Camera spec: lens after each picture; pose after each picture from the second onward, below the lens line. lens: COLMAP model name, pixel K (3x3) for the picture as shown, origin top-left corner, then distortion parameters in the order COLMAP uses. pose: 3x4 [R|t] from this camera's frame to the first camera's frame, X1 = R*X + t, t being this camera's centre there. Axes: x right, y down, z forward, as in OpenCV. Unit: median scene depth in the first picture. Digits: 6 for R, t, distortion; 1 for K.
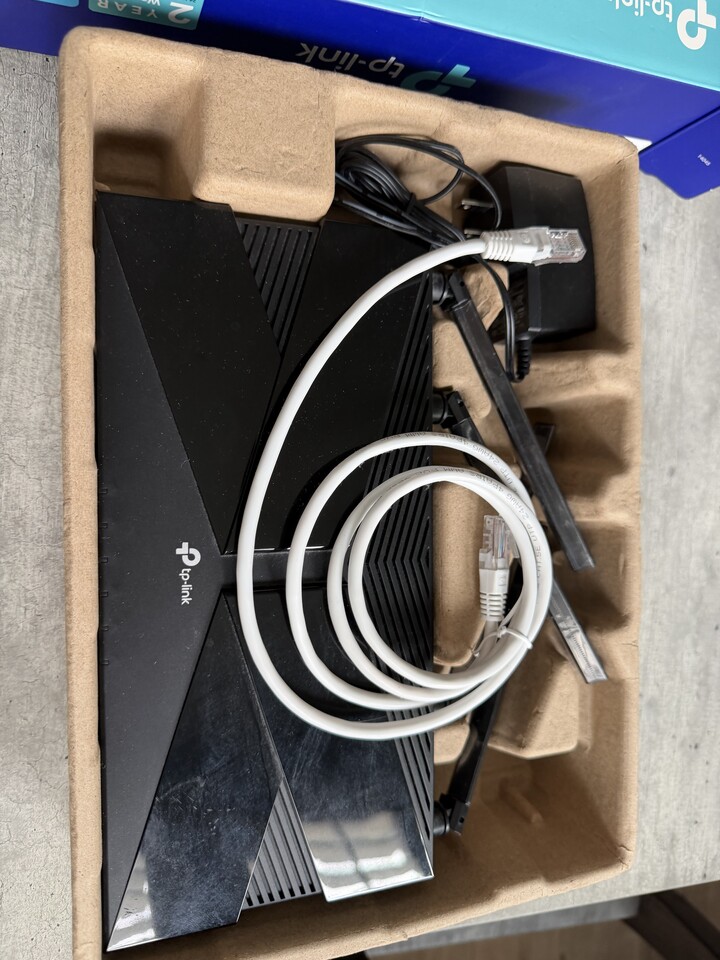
lens RADIAL K [[666.9, 0, 358.0], [0, 666.9, 484.6], [0, 0, 1]] dist [-0.016623, -0.019826]
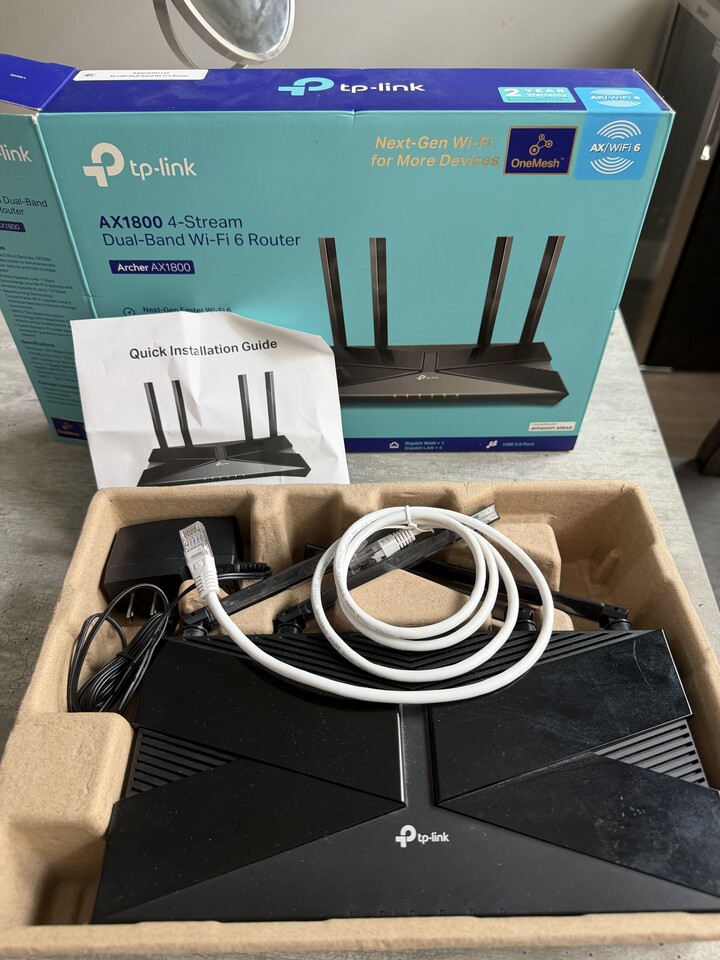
lens RADIAL K [[666.9, 0, 361.2], [0, 666.9, 477.5], [0, 0, 1]] dist [-0.016623, -0.019826]
pose [[-0.009601, -0.916316, 0.400342, -0.124073], [0.999761, -0.016654, -0.014142, 0.046246], [0.019625, 0.400111, 0.916257, -0.287351]]
